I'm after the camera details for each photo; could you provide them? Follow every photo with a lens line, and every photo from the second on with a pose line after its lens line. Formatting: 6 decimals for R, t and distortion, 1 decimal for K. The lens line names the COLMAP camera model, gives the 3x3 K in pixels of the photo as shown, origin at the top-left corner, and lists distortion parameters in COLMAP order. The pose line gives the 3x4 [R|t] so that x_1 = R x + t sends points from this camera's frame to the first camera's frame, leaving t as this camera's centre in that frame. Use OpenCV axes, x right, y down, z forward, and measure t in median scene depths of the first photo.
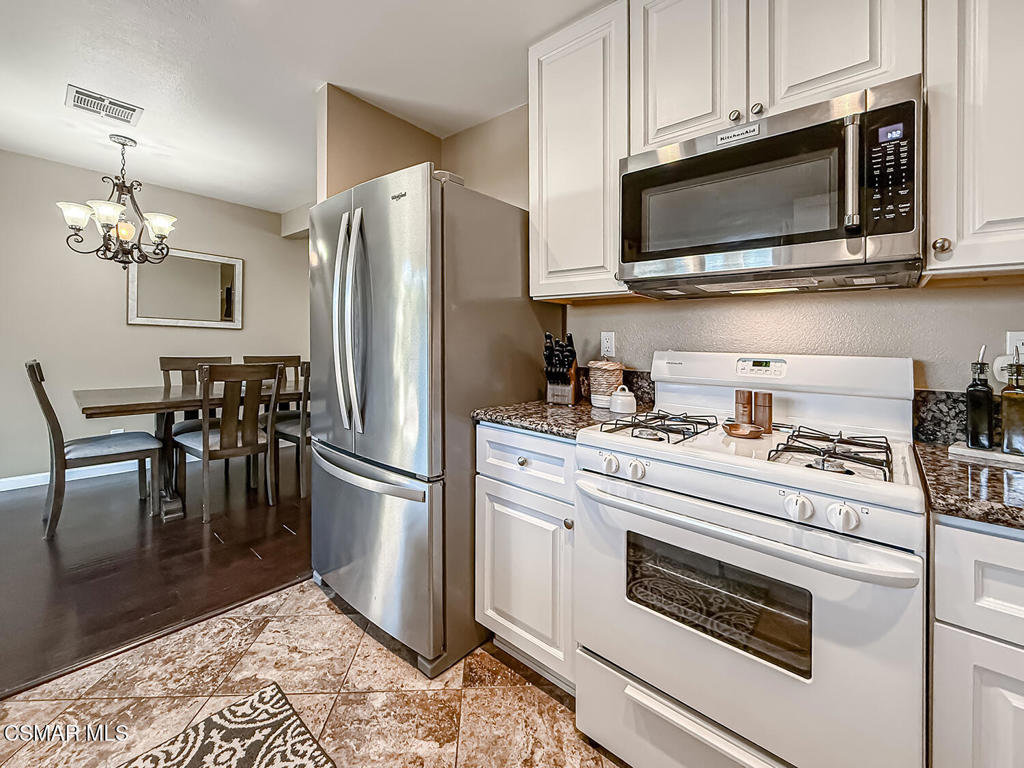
lens RADIAL K [[418.9, 0, 514.5], [0, 418.9, 380.7], [0, 0, 1]] dist [-0.001293, -0.000136]
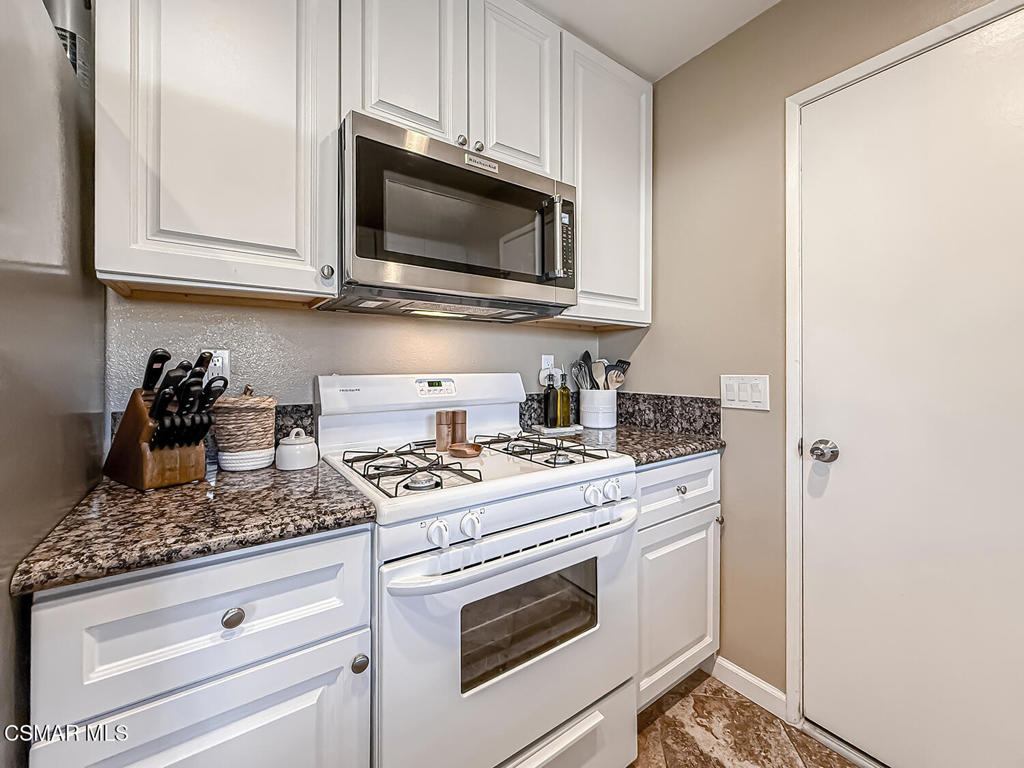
lens RADIAL K [[418.9, 0, 511.9], [0, 418.9, 375.3], [0, 0, 1]] dist [-0.001293, -0.000136]
pose [[0.237473, -0.041452, 0.970509, -0.391209], [0.094277, 0.995356, 0.019445, -0.067480], [-0.966808, 0.086879, 0.240278, 0.602167]]
